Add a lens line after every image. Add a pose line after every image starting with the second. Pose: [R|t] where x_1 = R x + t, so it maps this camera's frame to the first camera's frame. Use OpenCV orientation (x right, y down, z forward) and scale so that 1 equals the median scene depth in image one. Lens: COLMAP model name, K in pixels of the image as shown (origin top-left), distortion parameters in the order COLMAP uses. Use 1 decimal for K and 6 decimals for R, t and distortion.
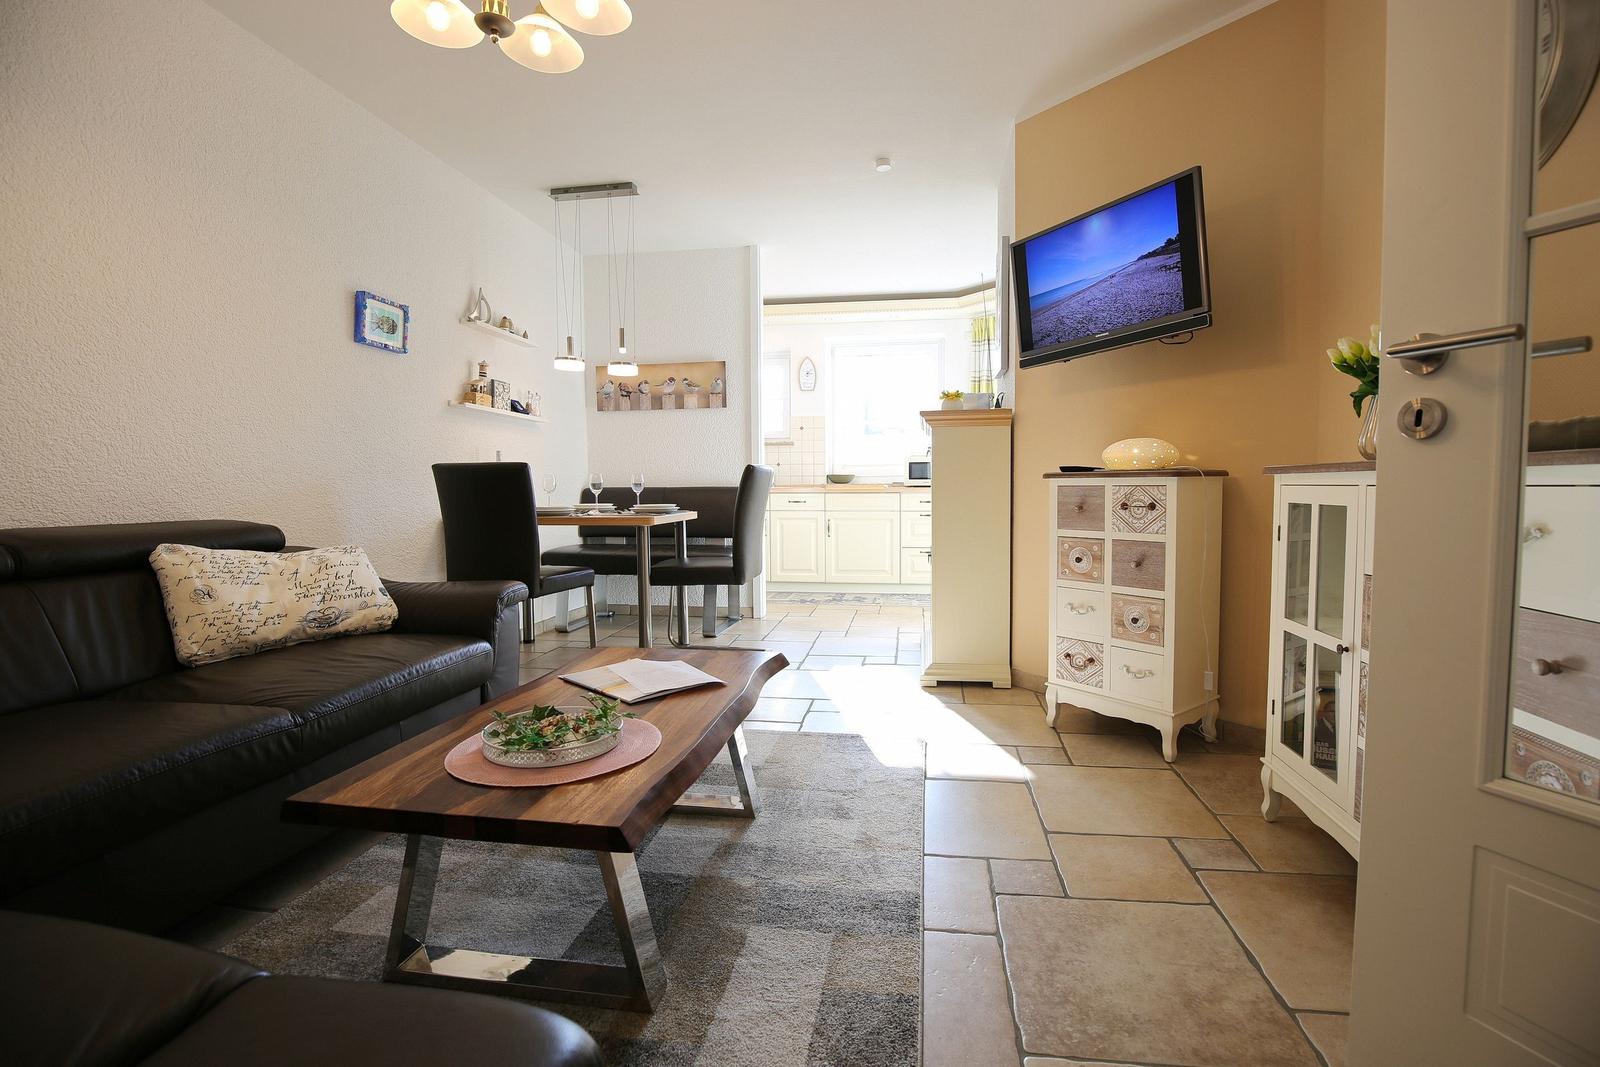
lens RADIAL K [[732.6, 0, 808.4], [0, 732.6, 527.4], [0, 0, 1]] dist [-0.036738, 0.008361]
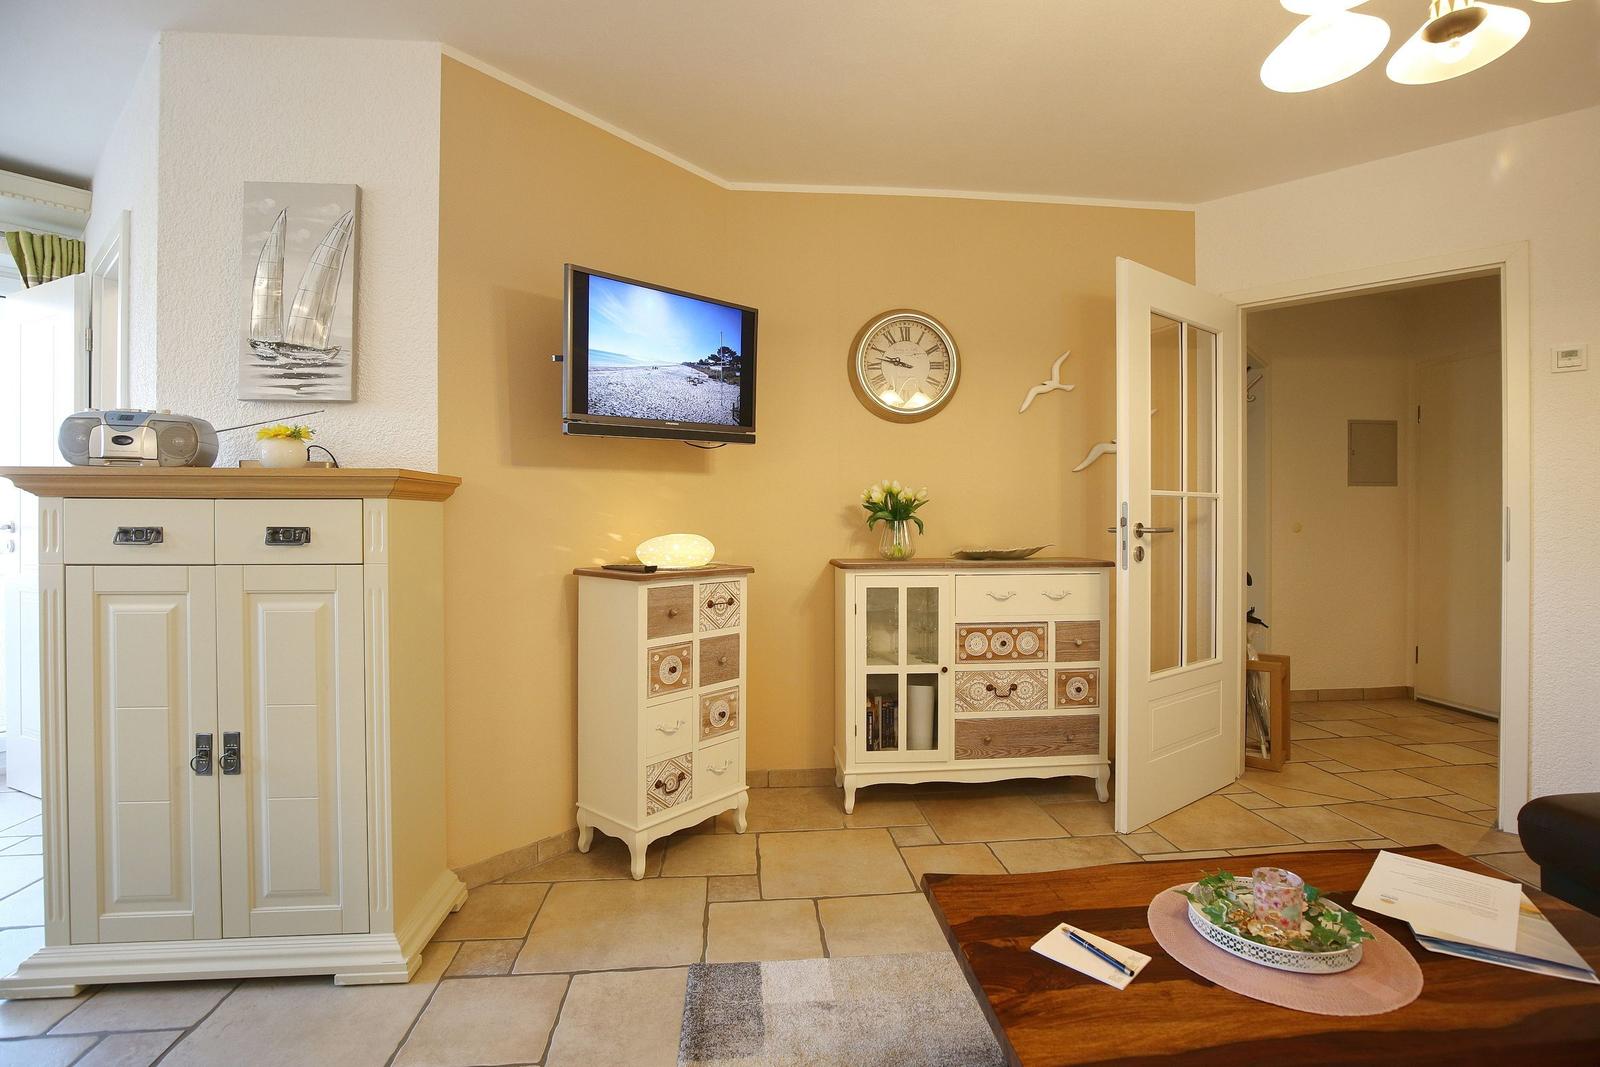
lens RADIAL K [[732.6, 0, 805.2], [0, 732.6, 527.1], [0, 0, 1]] dist [-0.036738, 0.008361]
pose [[-0.251290, -0.000944, 0.967911, -0.501841], [0.056663, 0.998270, 0.015685, -0.125899], [-0.966252, 0.058786, -0.250802, 0.985239]]
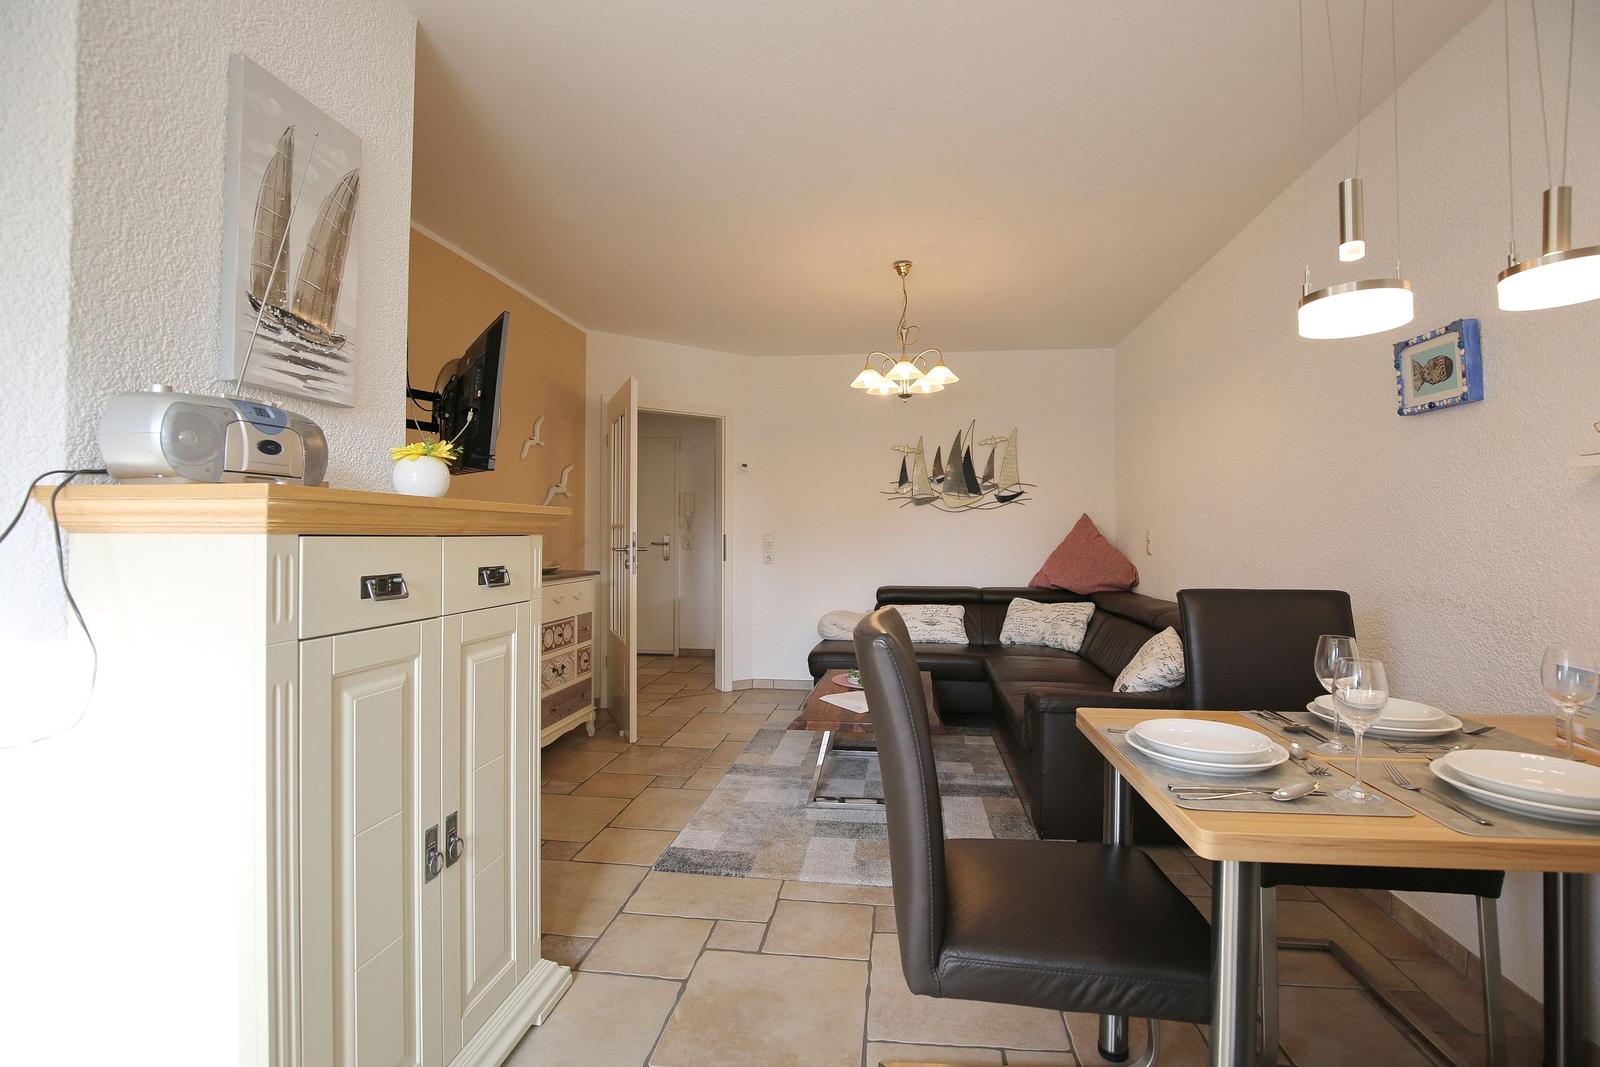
lens RADIAL K [[732.6, 0, 813.3], [0, 732.6, 523.6], [0, 0, 1]] dist [-0.036738, 0.008361]
pose [[-0.999555, 0.003562, -0.029616, -0.025688], [0.002285, 0.999070, 0.043057, -0.199792], [0.029742, 0.042970, -0.998634, 1.840790]]
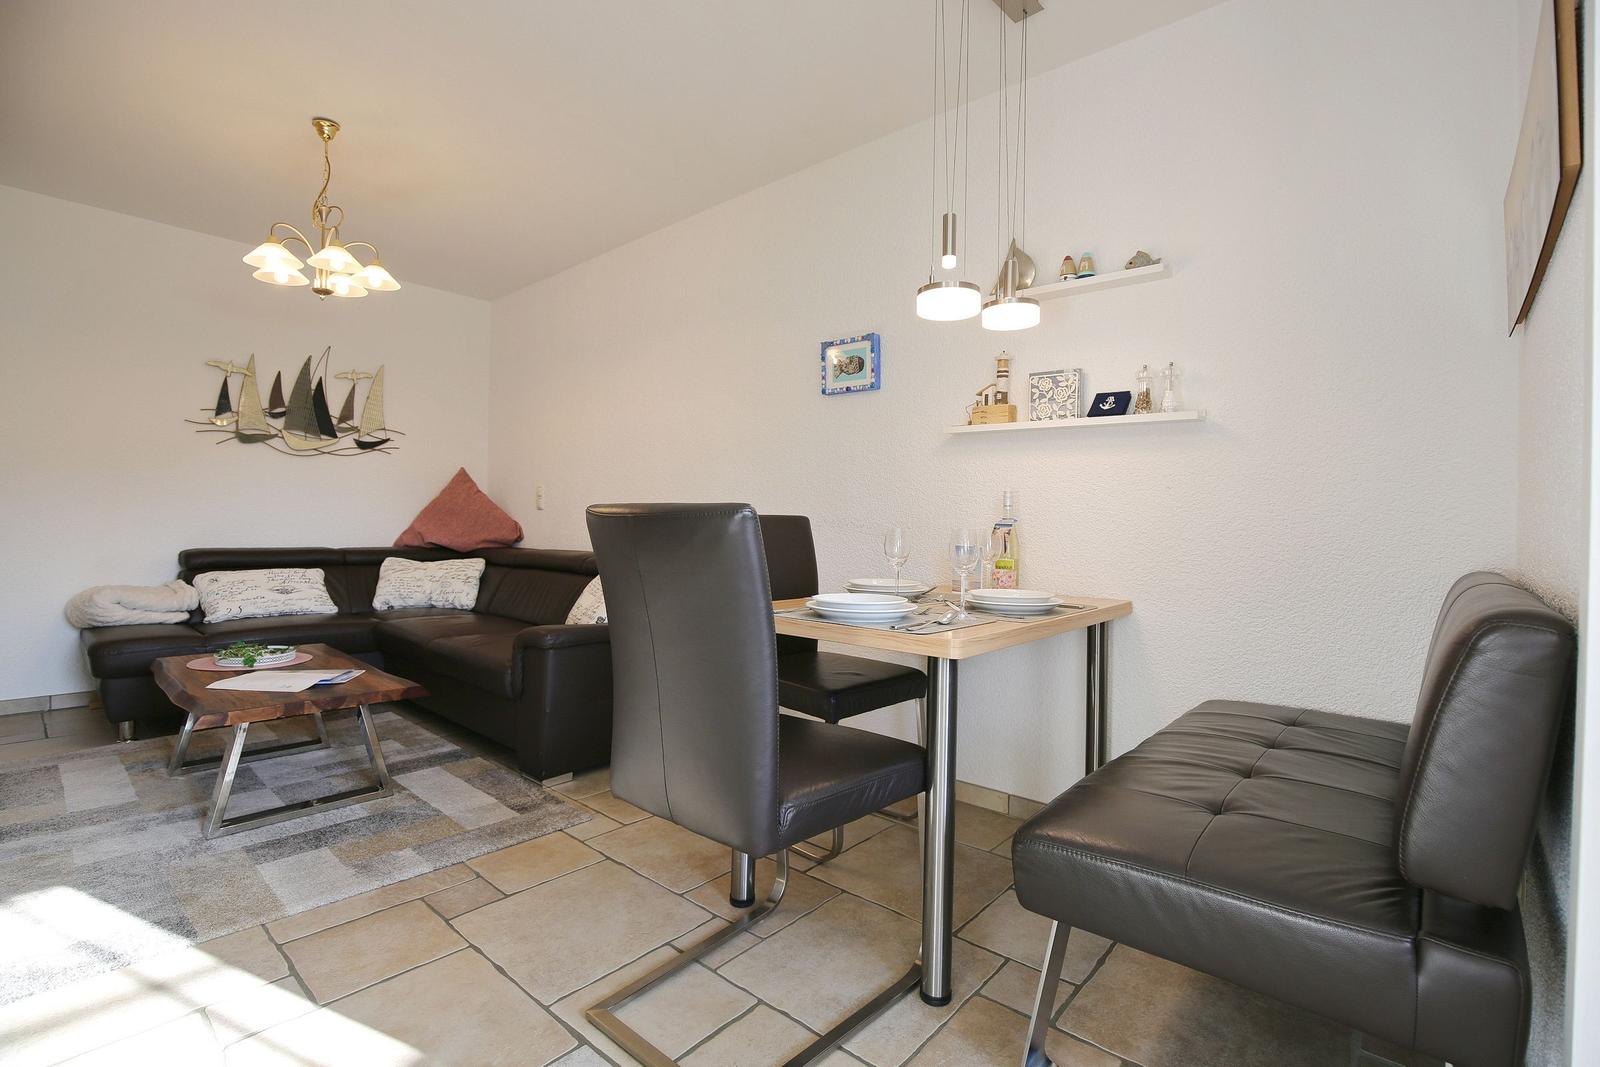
lens RADIAL K [[732.6, 0, 815.3], [0, 732.6, 524.5], [0, 0, 1]] dist [-0.036738, 0.008361]
pose [[-0.535505, -0.004806, -0.844518, 0.253277], [-0.064250, 0.997318, 0.035065, -0.124072], [0.842084, 0.073038, -0.534377, 1.679482]]
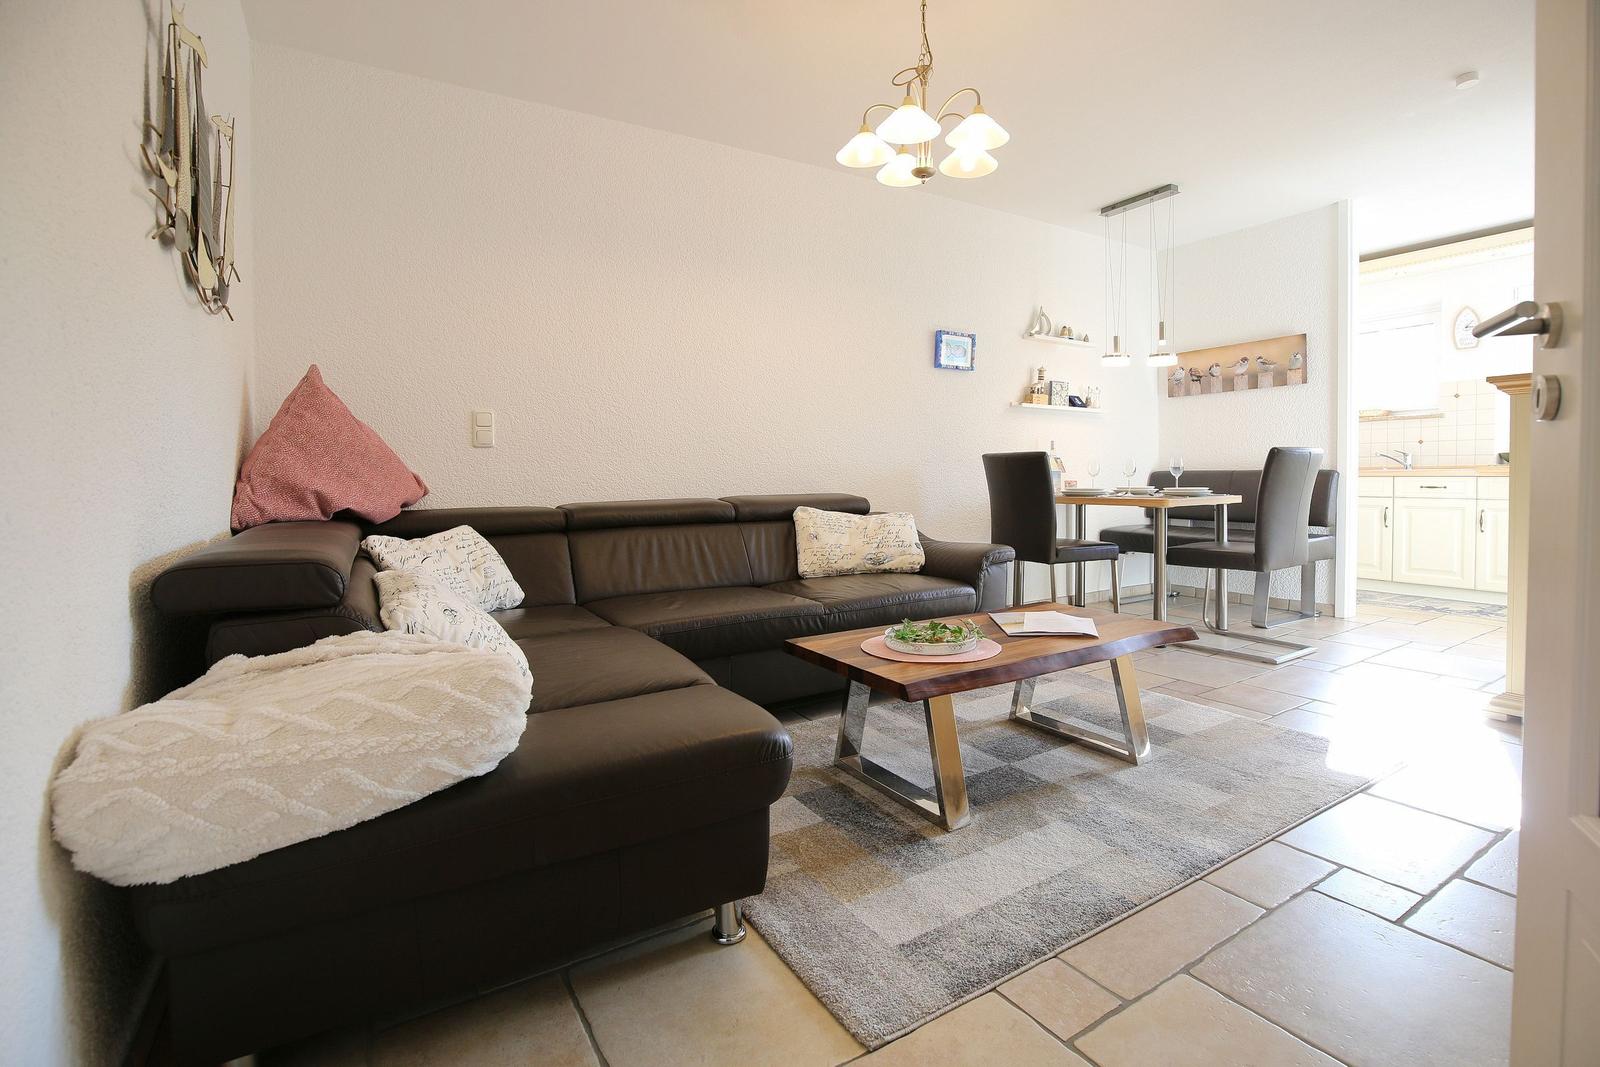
lens RADIAL K [[732.6, 0, 810.0], [0, 732.6, 484.2], [0, 0, 1]] dist [-0.036738, 0.008361]
pose [[0.638703, 0.014180, -0.769323, 0.329134], [-0.039110, 0.999136, -0.014054, -0.003674], [0.768459, 0.039064, 0.638706, -0.079941]]
